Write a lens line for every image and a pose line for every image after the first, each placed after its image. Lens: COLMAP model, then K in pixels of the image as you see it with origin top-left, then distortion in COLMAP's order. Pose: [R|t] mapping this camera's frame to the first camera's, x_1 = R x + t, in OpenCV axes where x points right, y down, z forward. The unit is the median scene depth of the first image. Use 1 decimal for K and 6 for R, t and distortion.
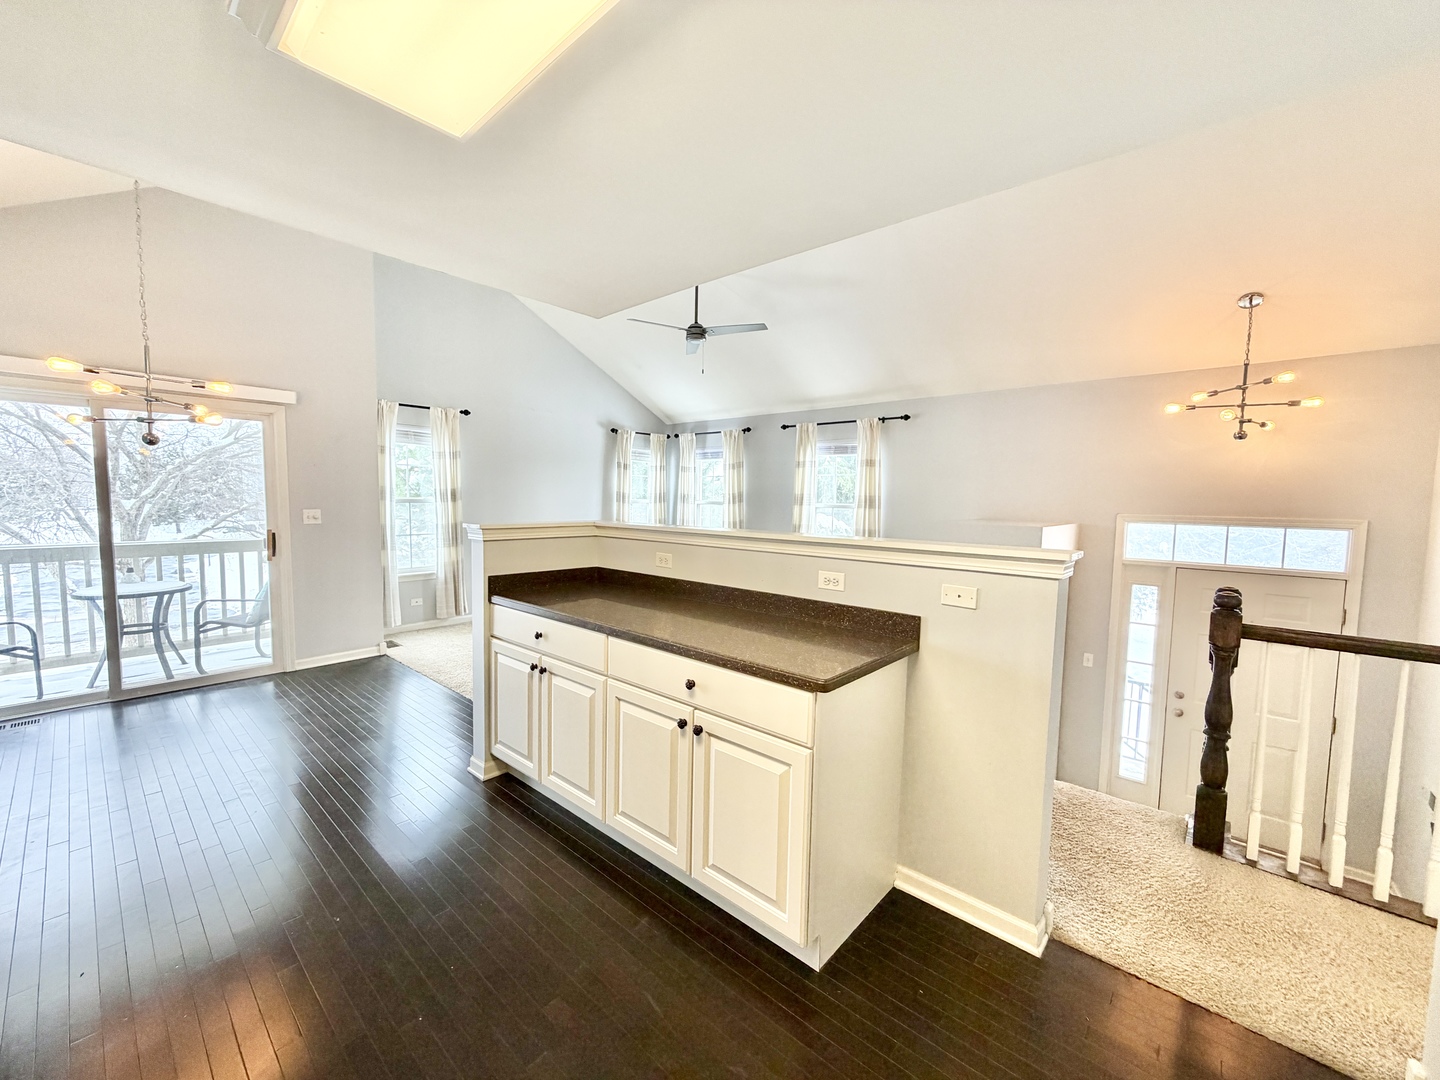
lens RADIAL K [[573.1, 0, 720.0], [0, 573.1, 540.0], [0, 0, 1]] dist [-0.000972, 0.000020]
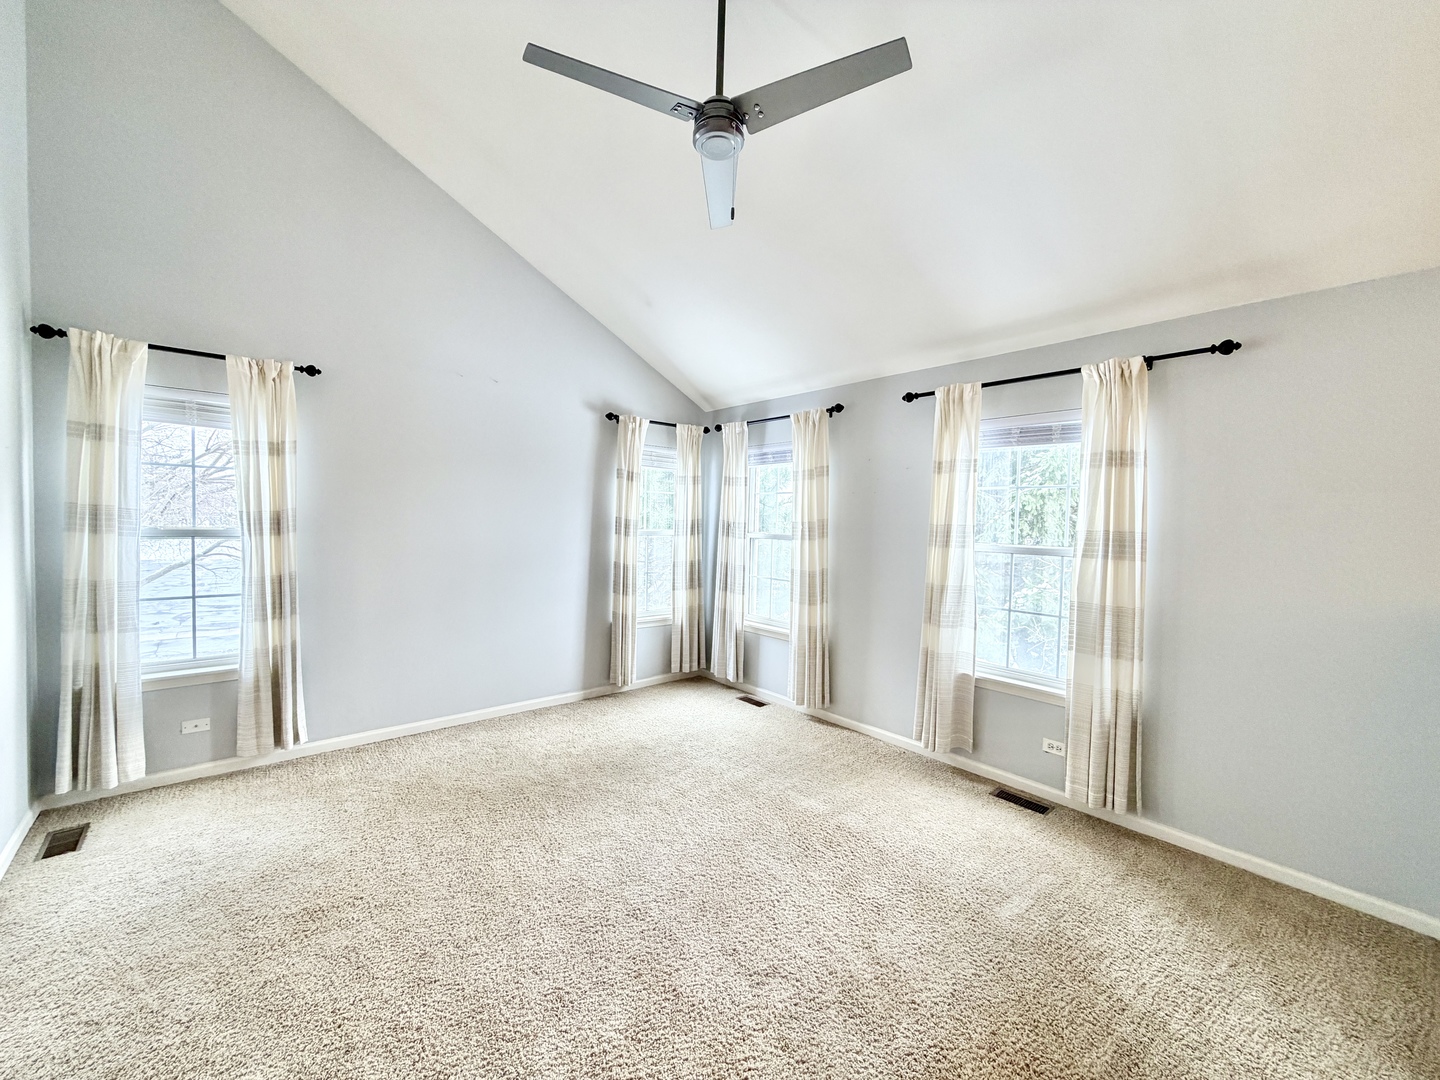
lens RADIAL K [[573.1, 0, 720.0], [0, 573.1, 540.0], [0, 0, 1]] dist [-0.000972, 0.000020]
pose [[0.991090, 0.011785, -0.132669, 0.011701], [-0.017199, 0.999062, -0.039742, -0.044598], [0.132076, 0.041670, 0.990363, 0.485356]]
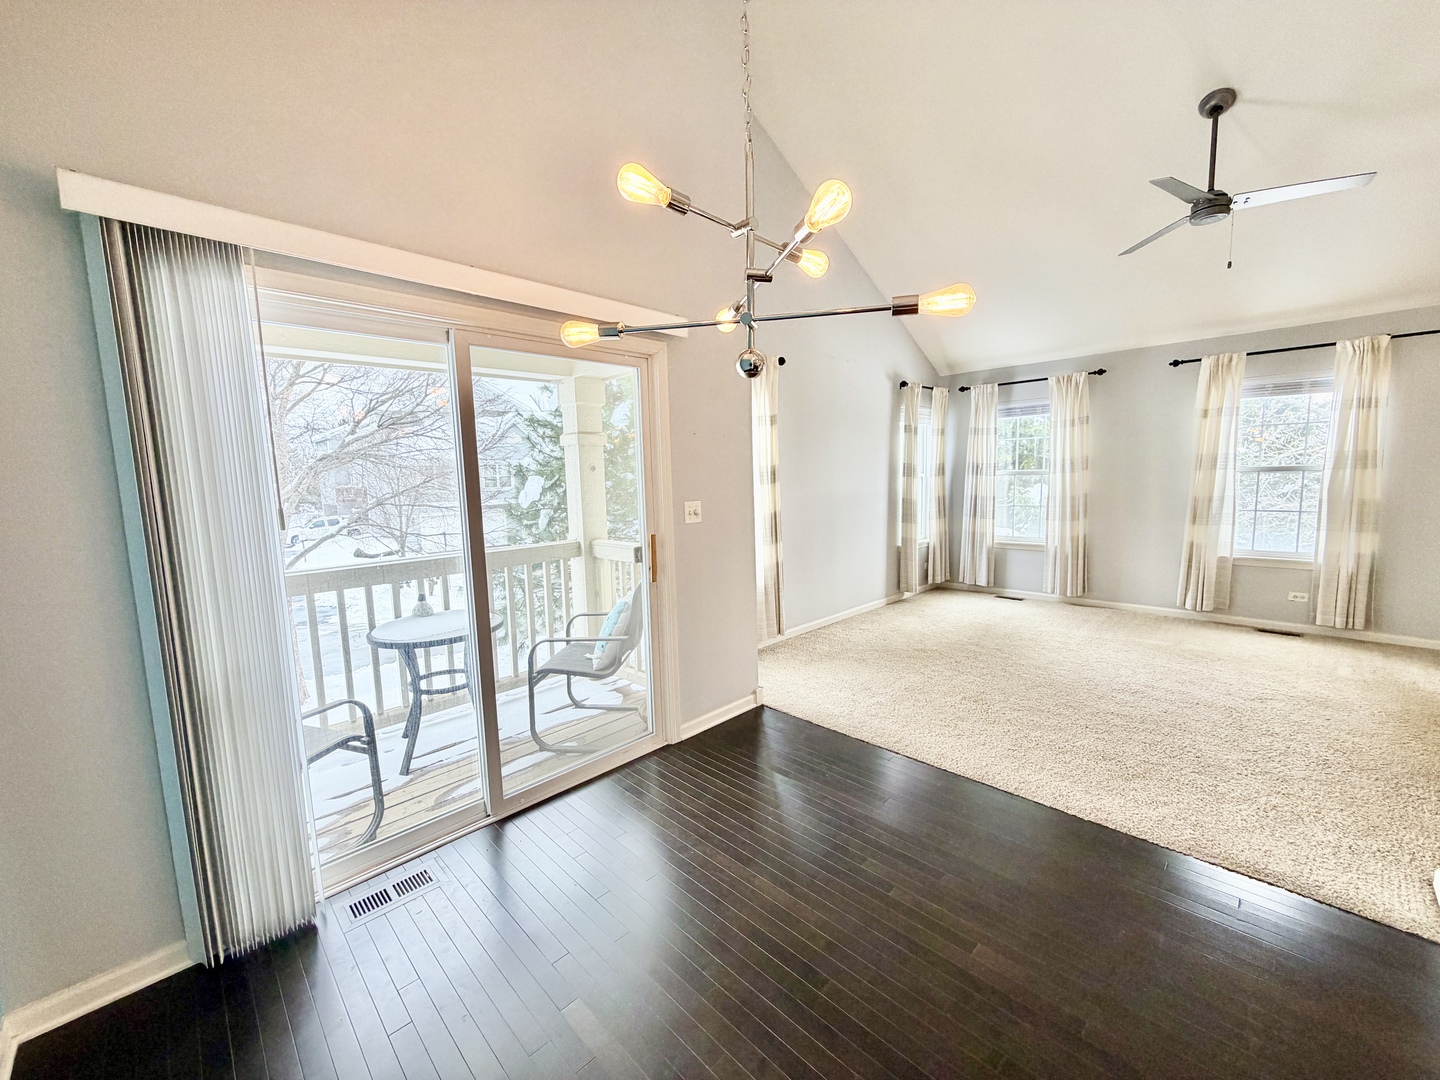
lens RADIAL K [[573.1, 0, 720.0], [0, 573.1, 540.0], [0, 0, 1]] dist [-0.000972, 0.000020]
pose [[0.996918, -0.033805, -0.070790, -0.443303], [0.036599, 0.998586, 0.038545, -0.022962], [0.069386, -0.041017, 0.996746, 0.235585]]
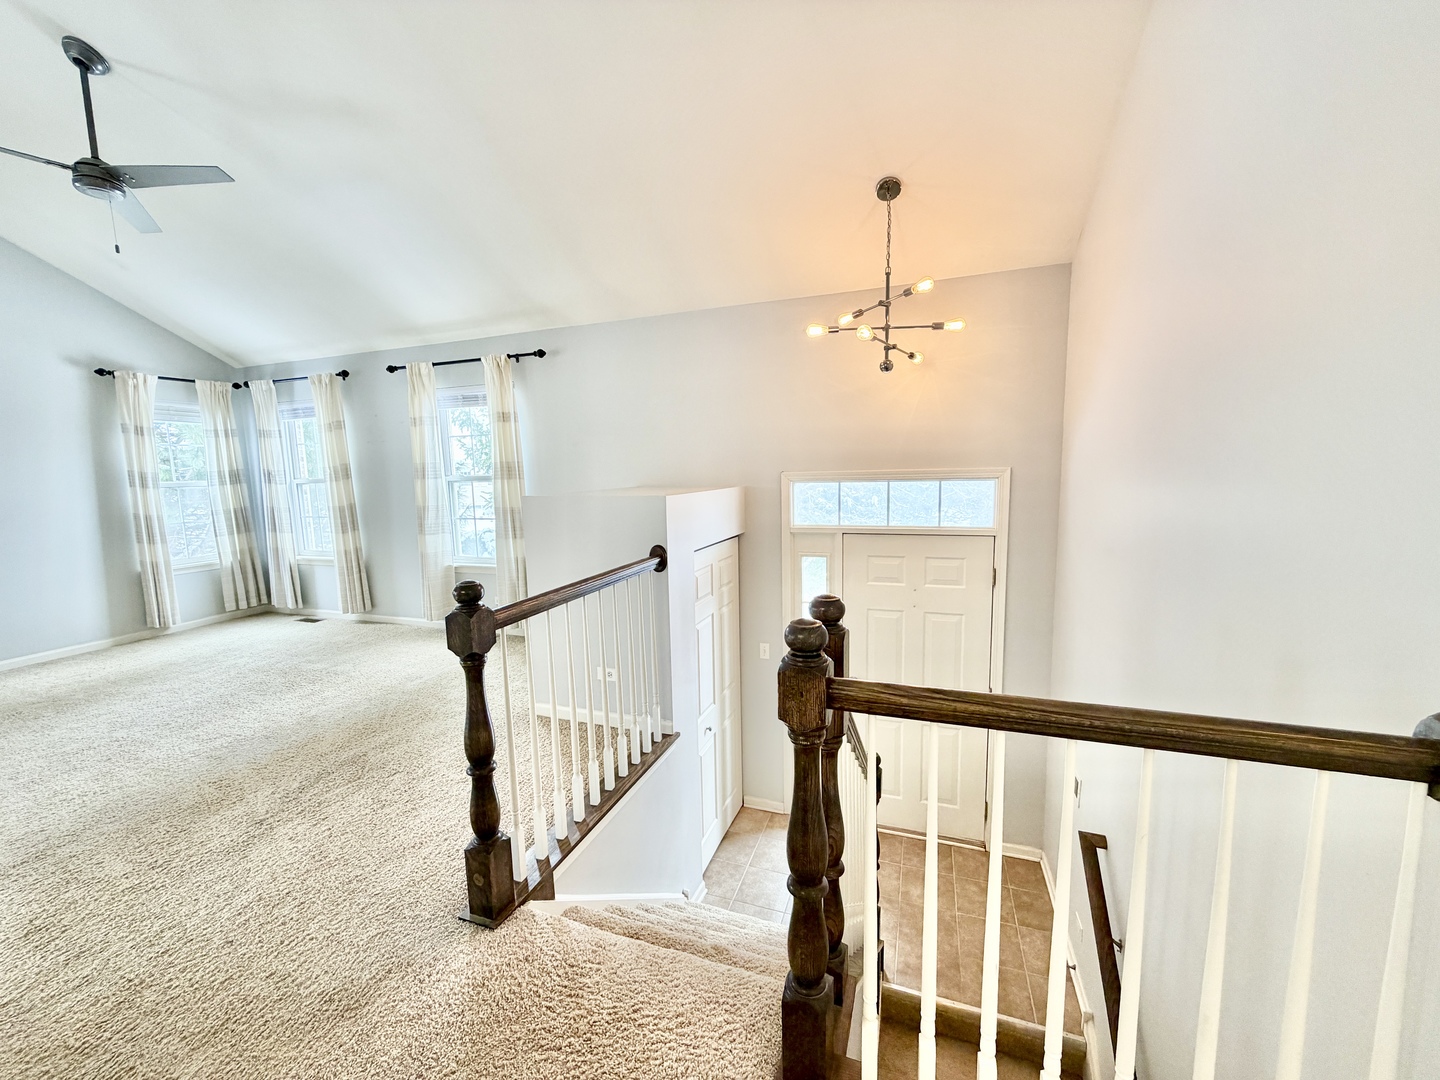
lens RADIAL K [[573.1, 0, 720.0], [0, 573.1, 540.0], [0, 0, 1]] dist [-0.000972, 0.000020]
pose [[0.928045, -0.085070, 0.362624, 0.225123], [0.066624, 0.995781, 0.063098, -0.005181], [-0.366462, -0.034398, 0.929797, 0.197671]]
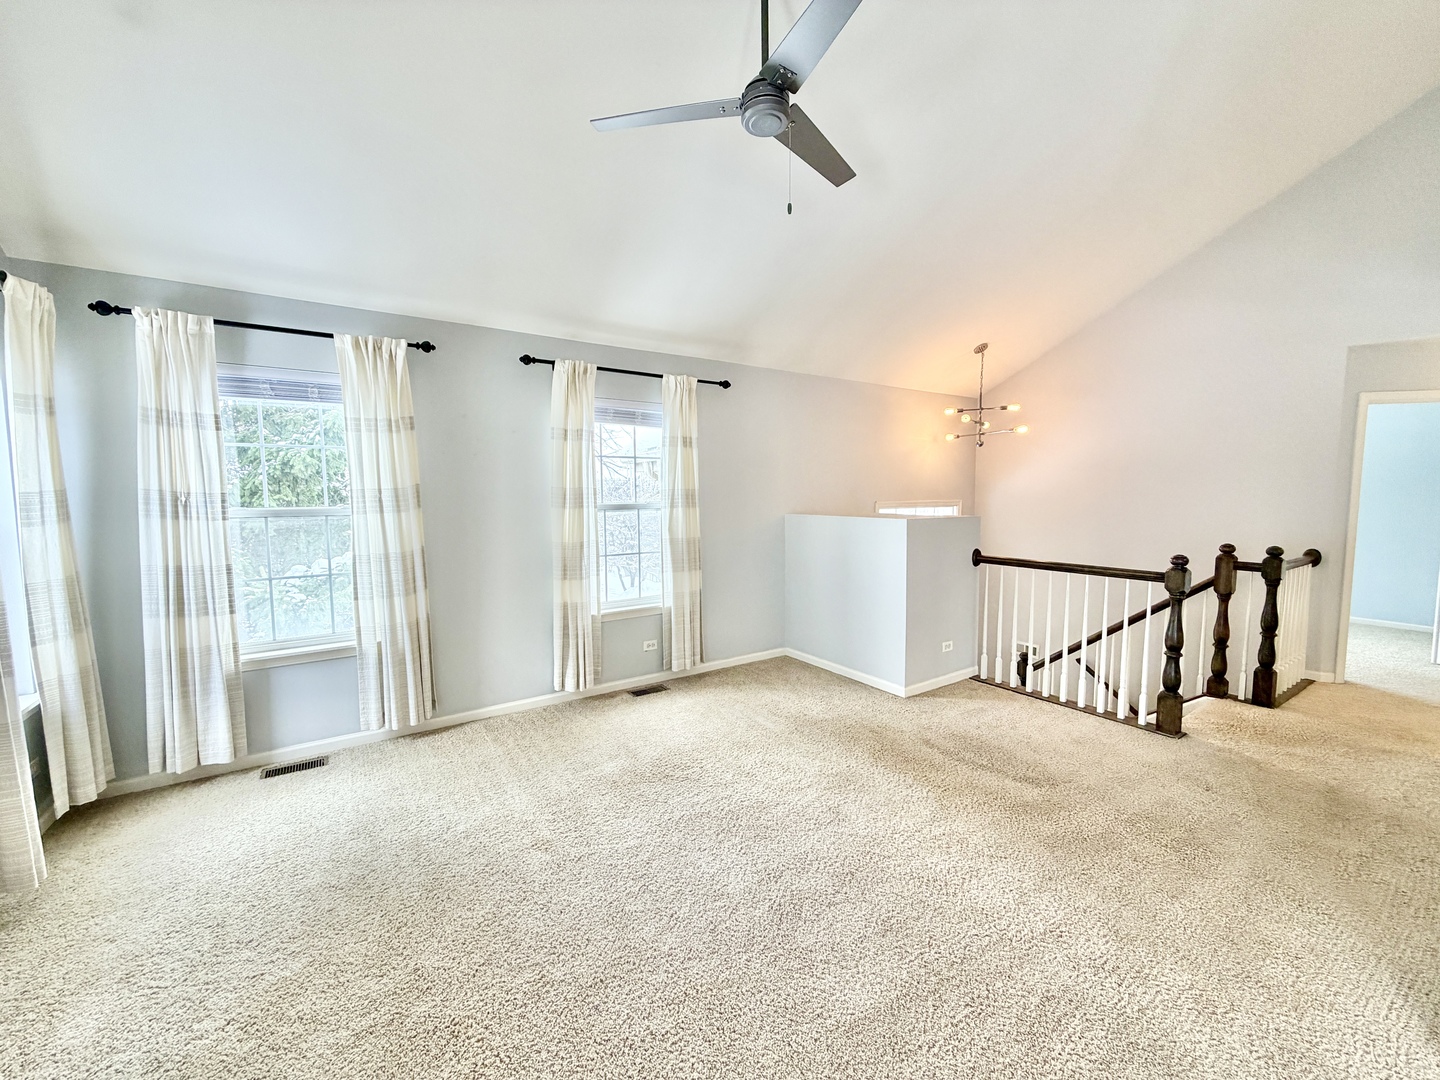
lens RADIAL K [[573.1, 0, 720.0], [0, 573.1, 540.0], [0, 0, 1]] dist [-0.000972, 0.000020]
pose [[0.249092, -0.102388, 0.963052, -0.380360], [0.078751, 0.993244, 0.085229, -0.068383], [-0.965273, 0.054611, 0.255473, 0.742888]]
